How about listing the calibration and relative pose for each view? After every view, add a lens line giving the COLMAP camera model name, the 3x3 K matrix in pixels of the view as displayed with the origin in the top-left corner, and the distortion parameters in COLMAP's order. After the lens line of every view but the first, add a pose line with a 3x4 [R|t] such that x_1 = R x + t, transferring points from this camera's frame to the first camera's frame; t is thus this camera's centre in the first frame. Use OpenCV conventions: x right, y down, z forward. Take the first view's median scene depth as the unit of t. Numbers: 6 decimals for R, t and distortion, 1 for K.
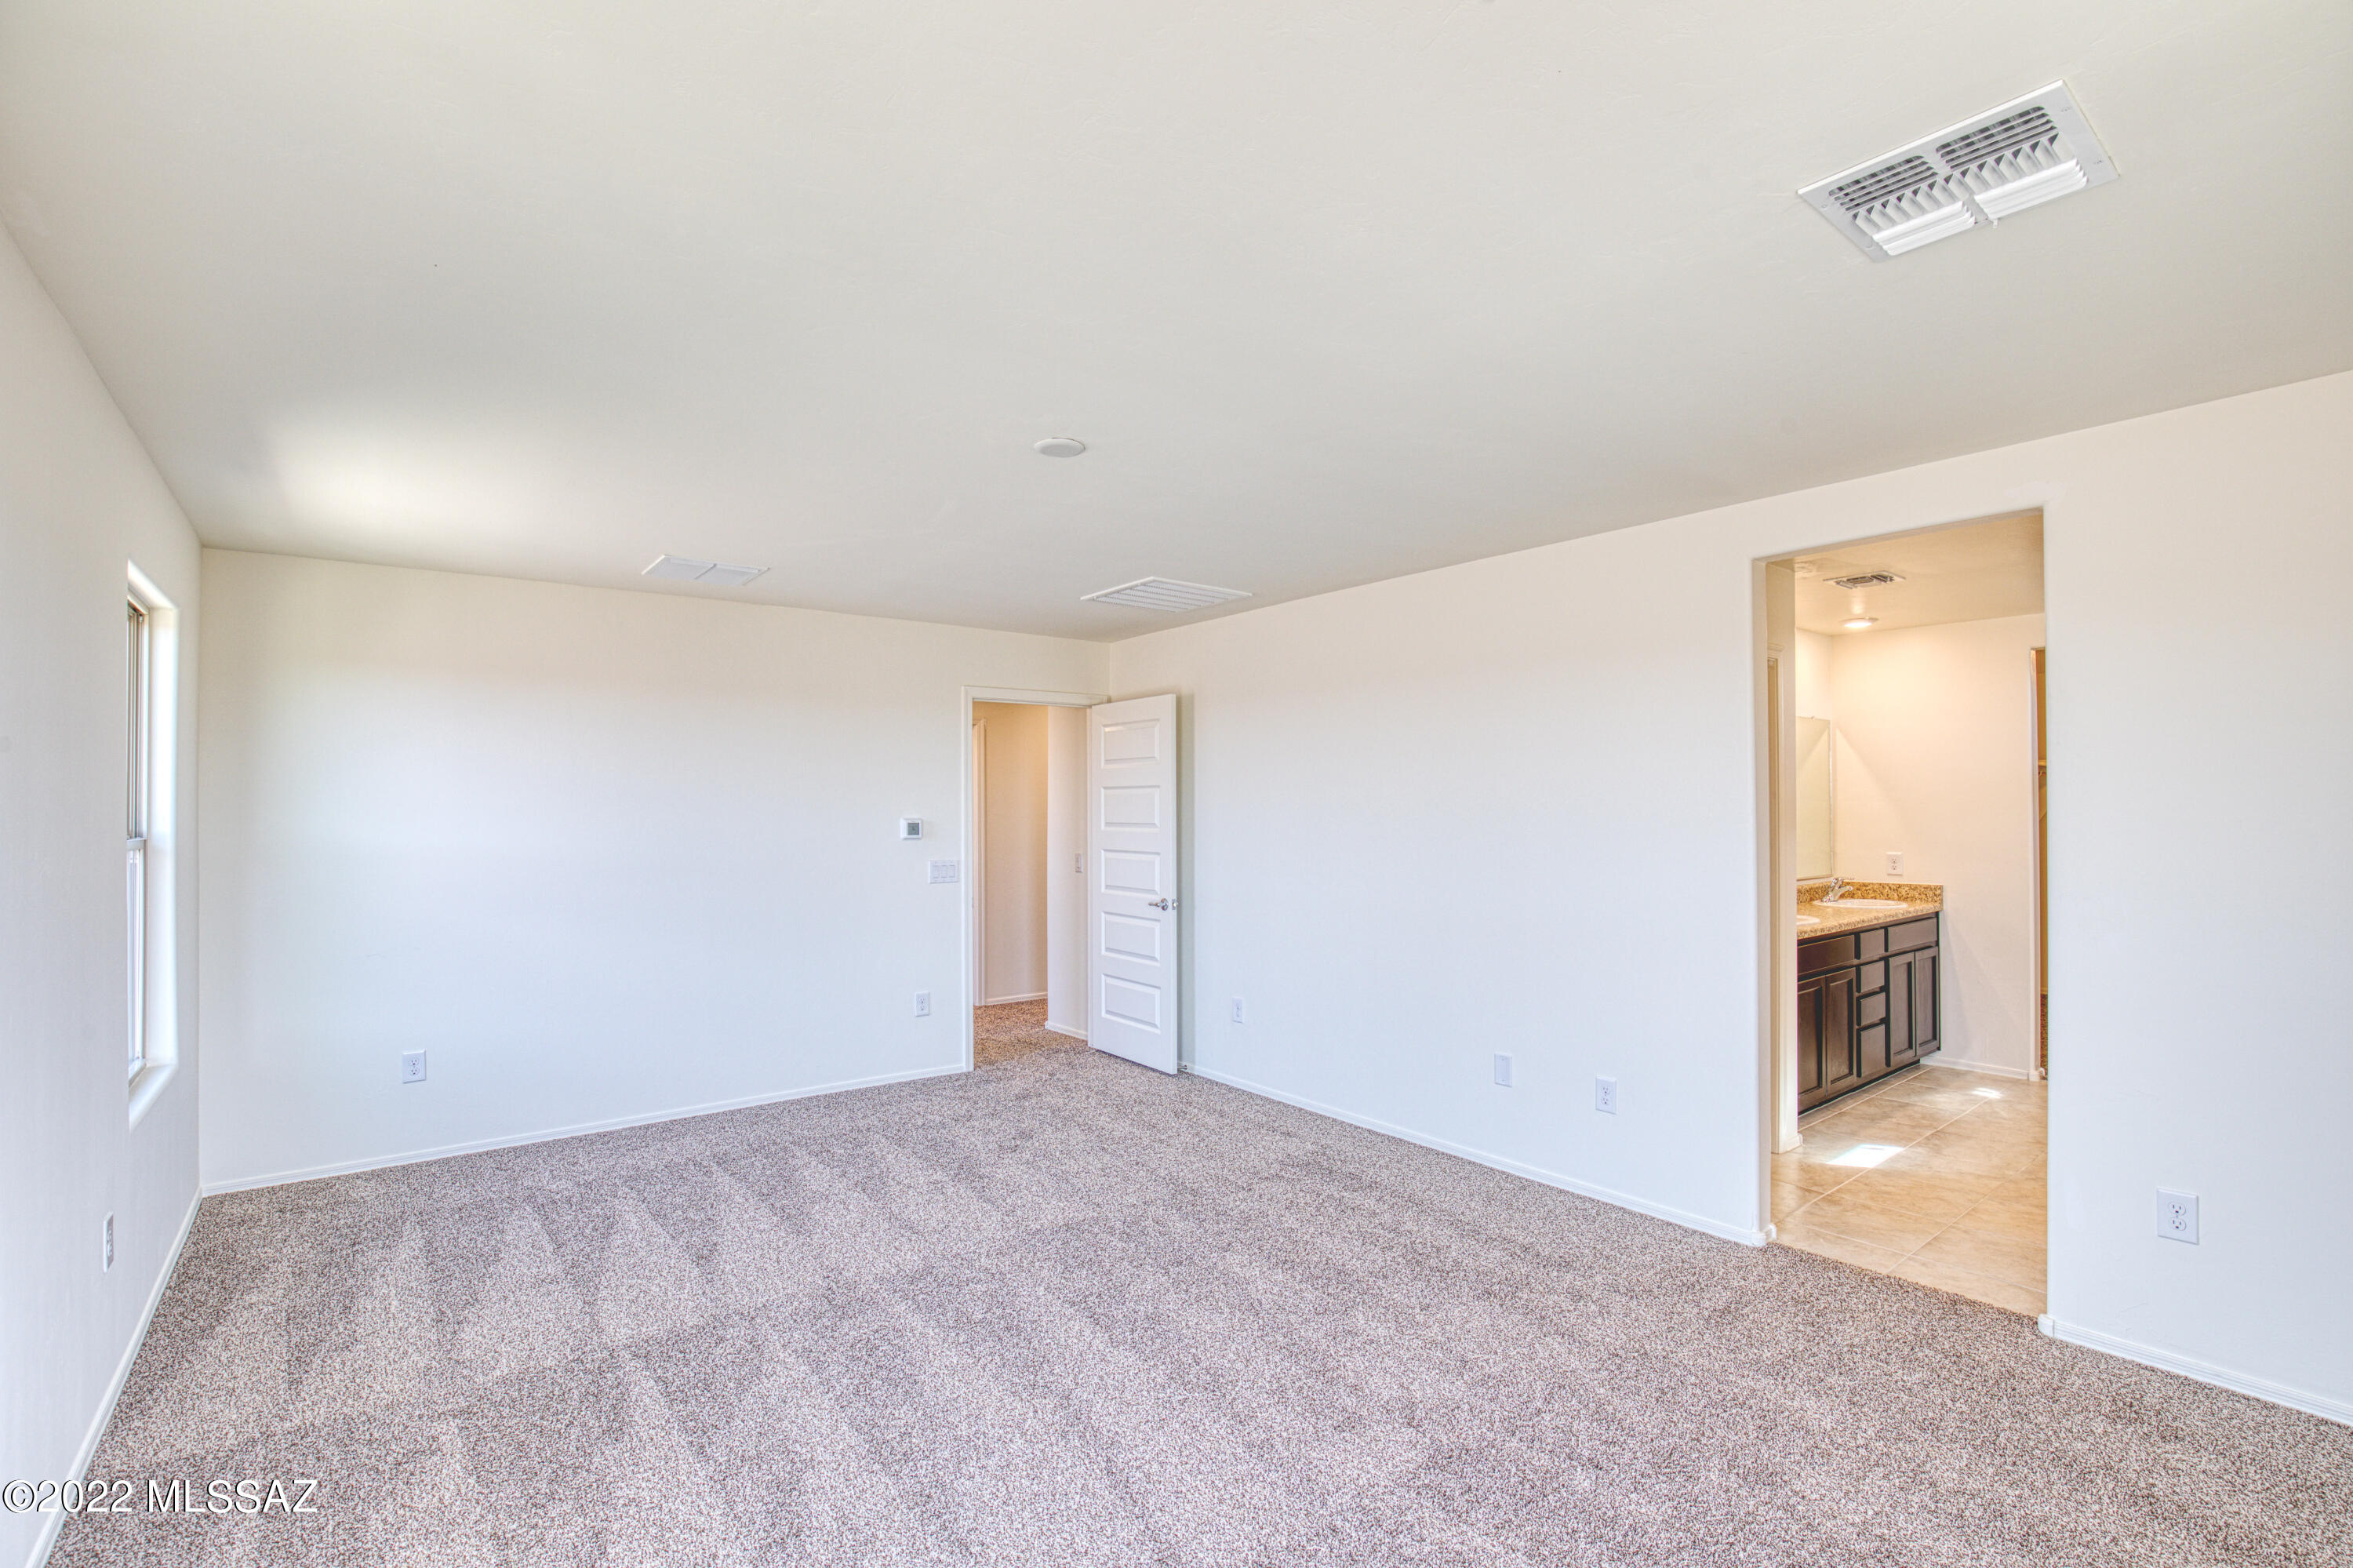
lens RADIAL K [[1072.1, 0, 1256.3], [0, 1072.1, 778.1], [0, 0, 1]] dist [-0.037766, 0.007477]
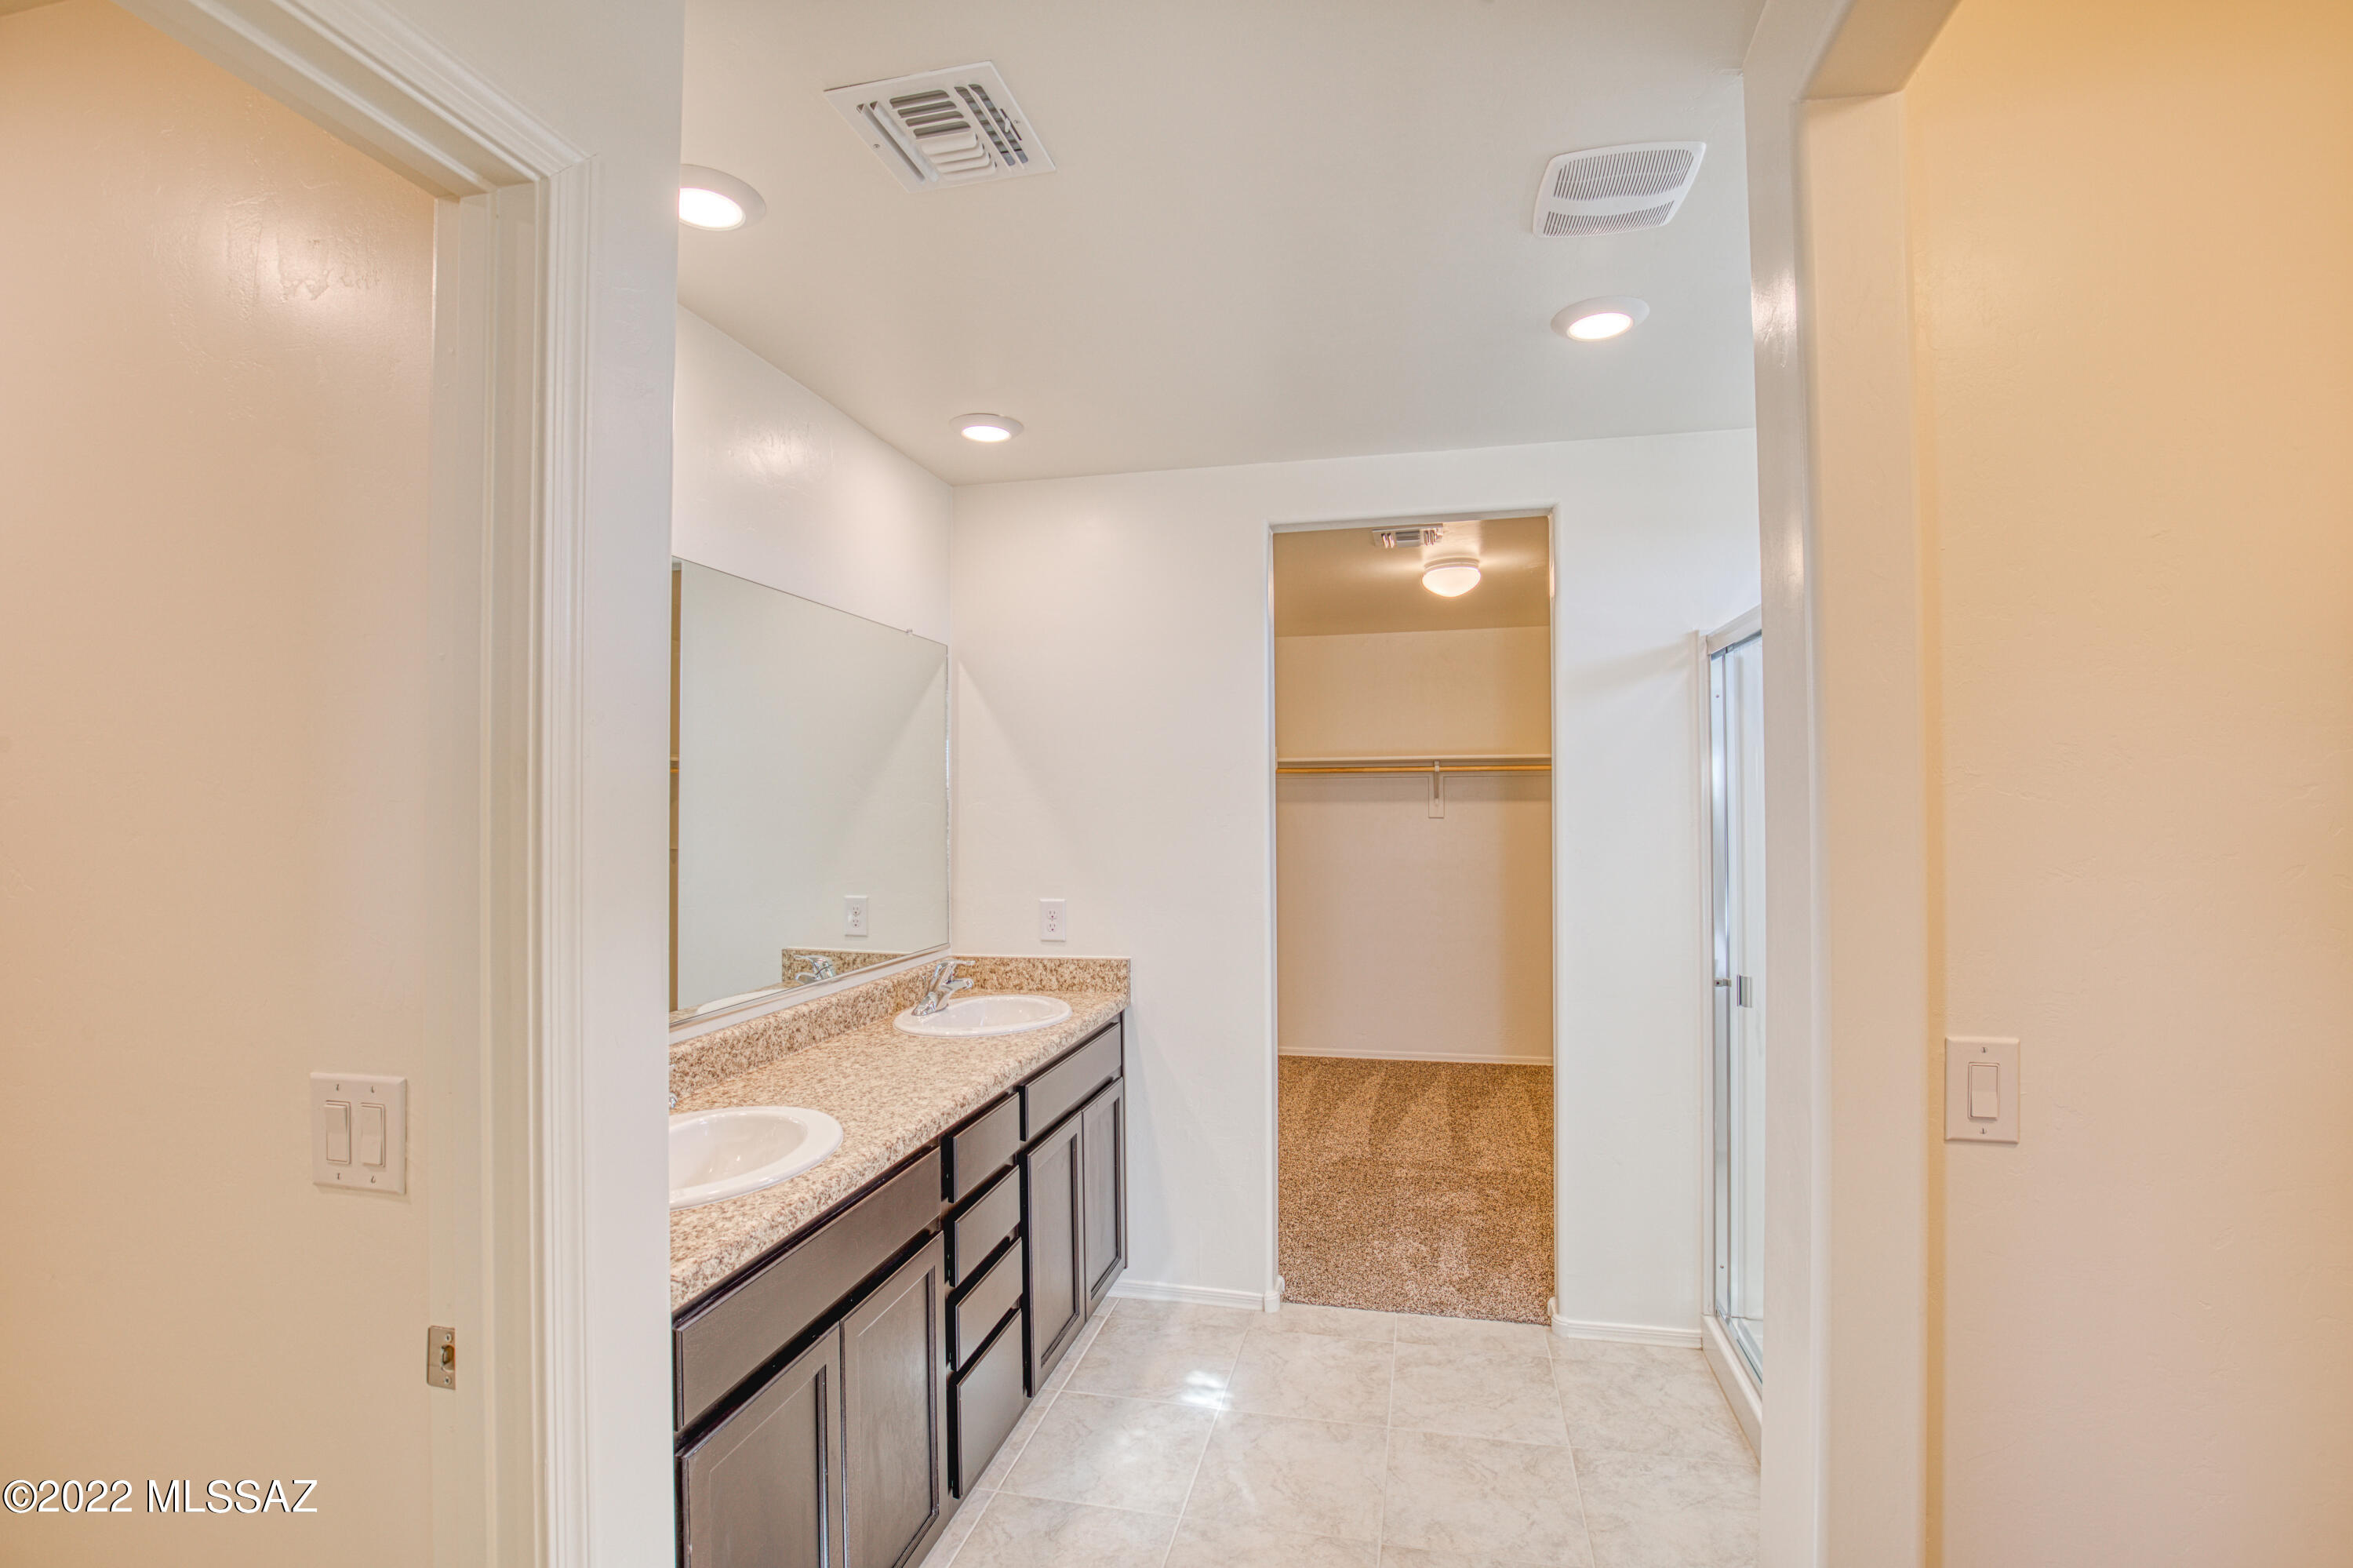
lens RADIAL K [[1072.1, 0, 1217.4], [0, 1072.1, 782.4], [0, 0, 1]] dist [-0.037766, 0.007477]
pose [[0.786717, 0.013308, 0.617171, 0.349665], [-0.016079, 0.999870, -0.001064, 0.010781], [-0.617105, -0.009087, 0.786829, 0.549071]]
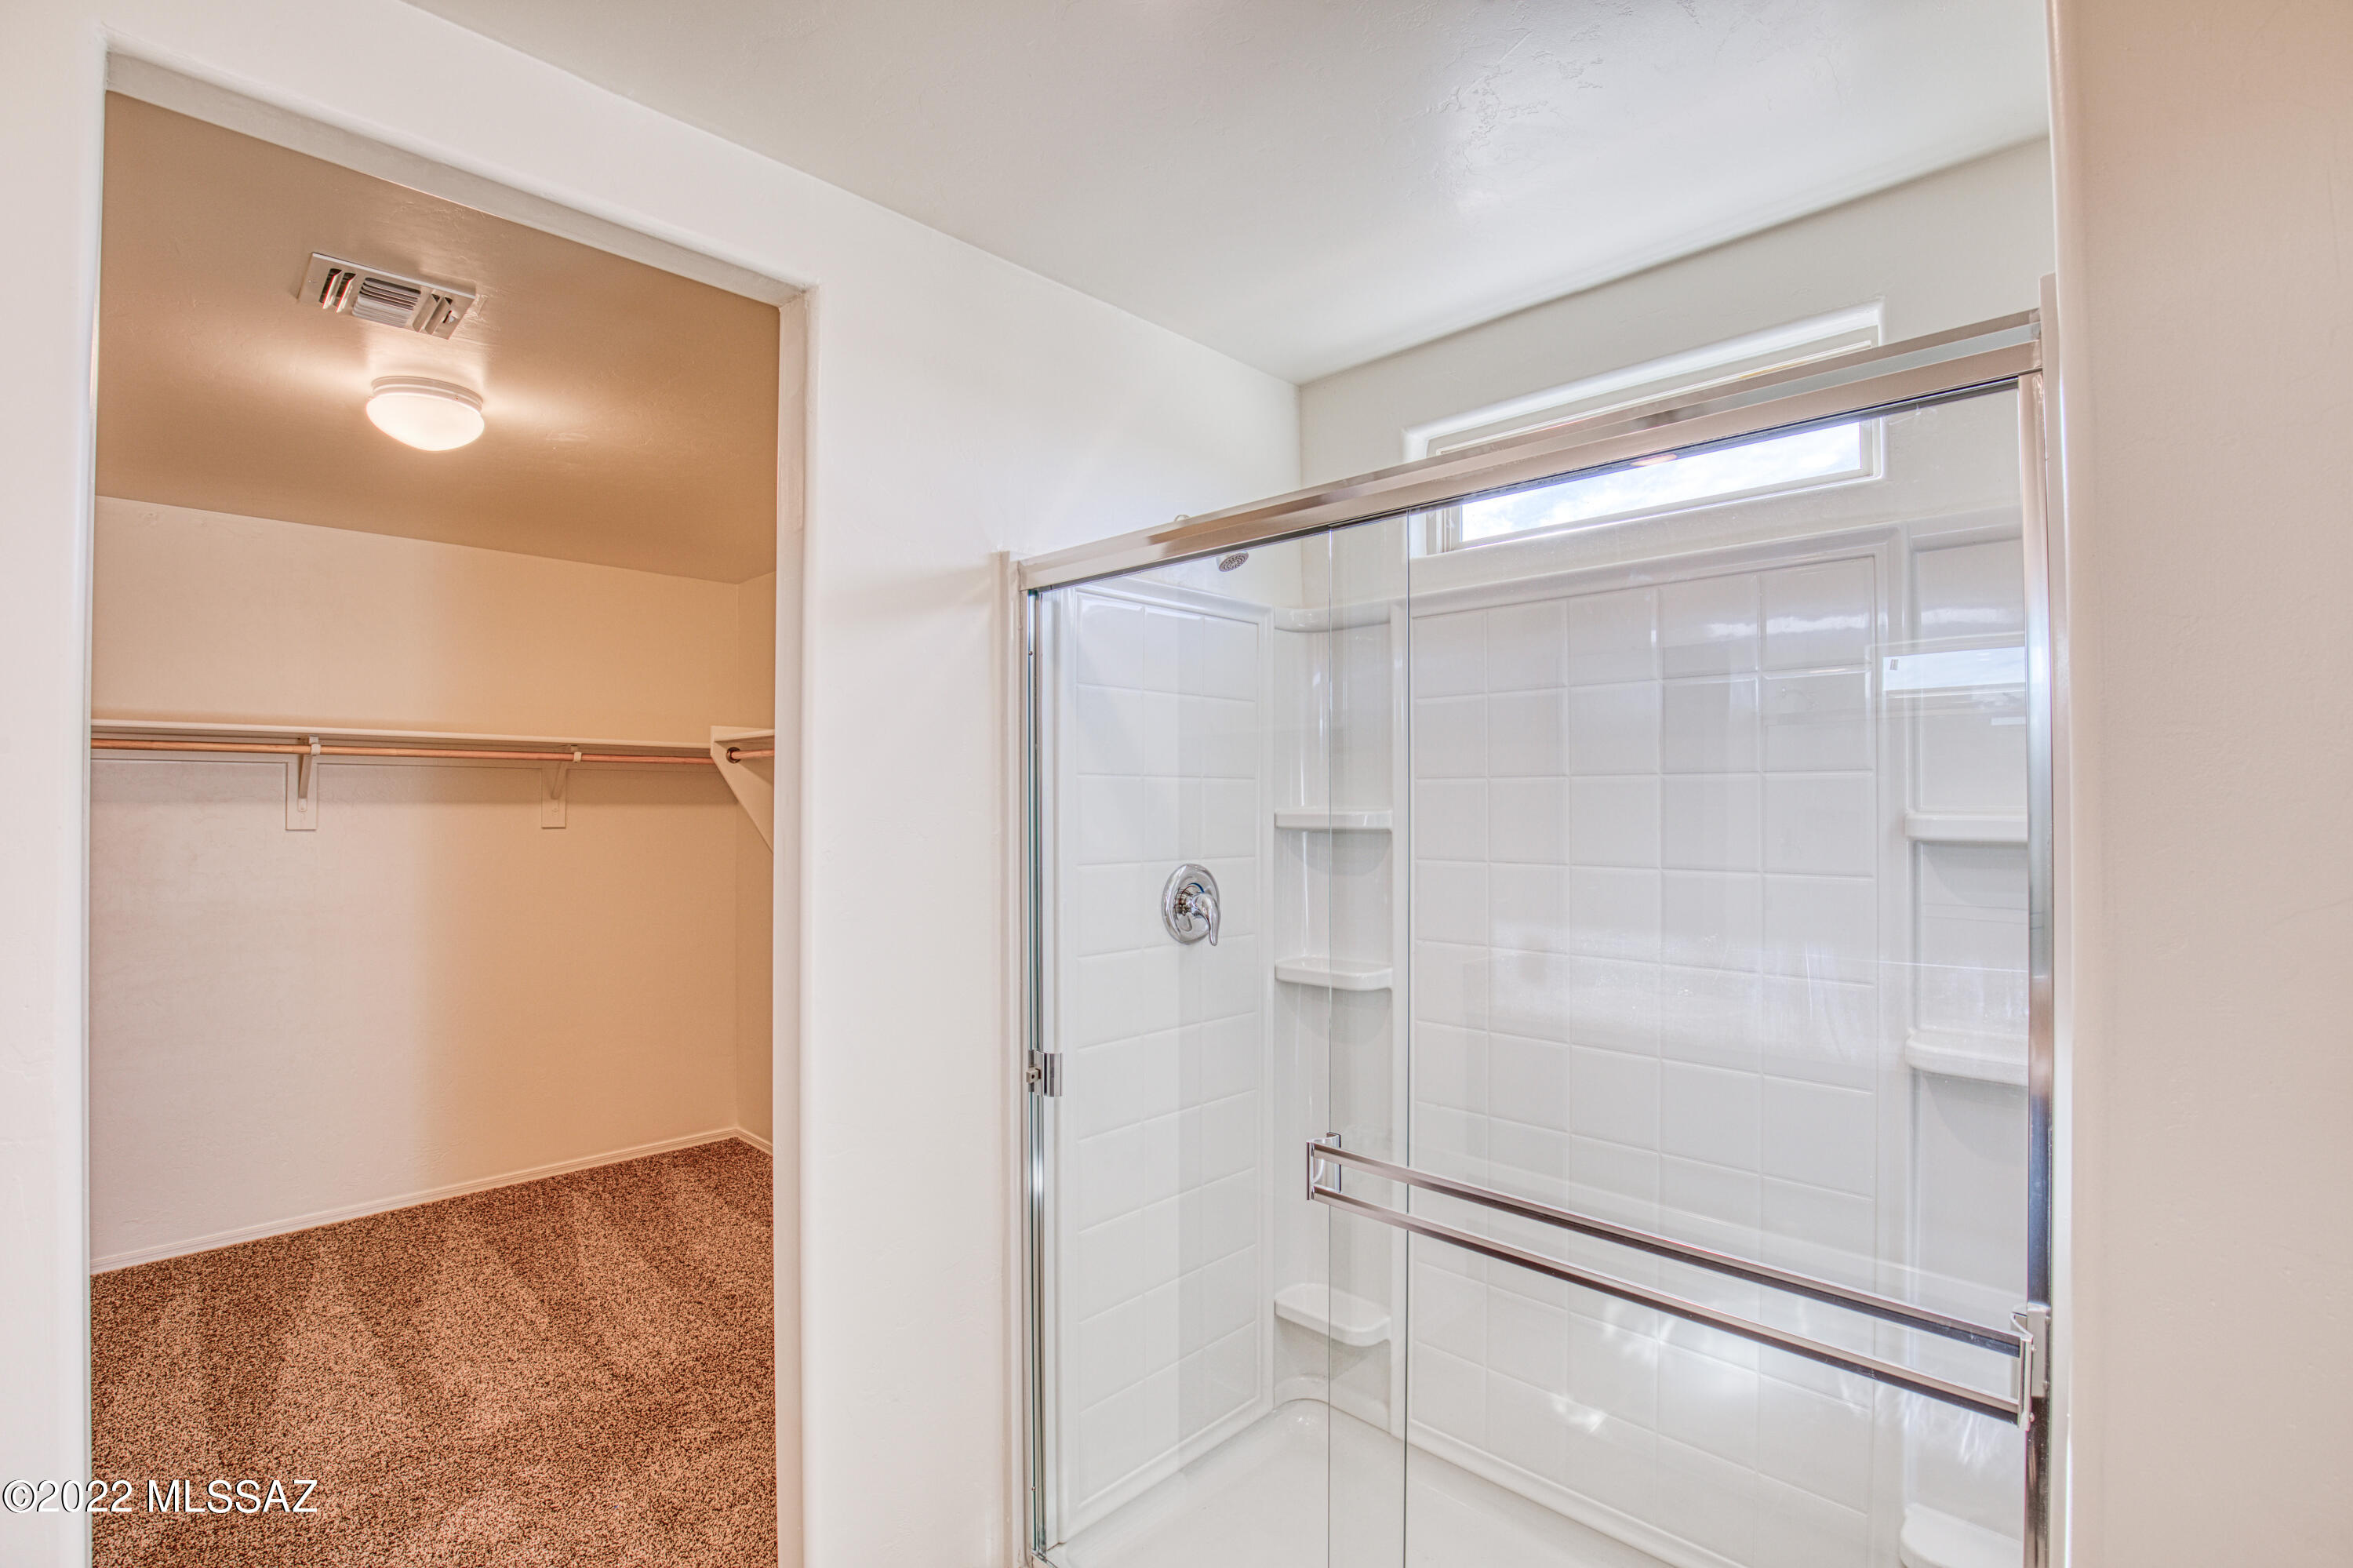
lens RADIAL K [[1072.1, 0, 1197.1], [0, 1072.1, 791.8], [0, 0, 1]] dist [-0.037766, 0.007477]
pose [[-0.096171, 0.018954, 0.995184, 0.494915], [-0.029912, 0.999312, -0.021923, 0.016210], [-0.994915, -0.031876, -0.095538, 0.772624]]
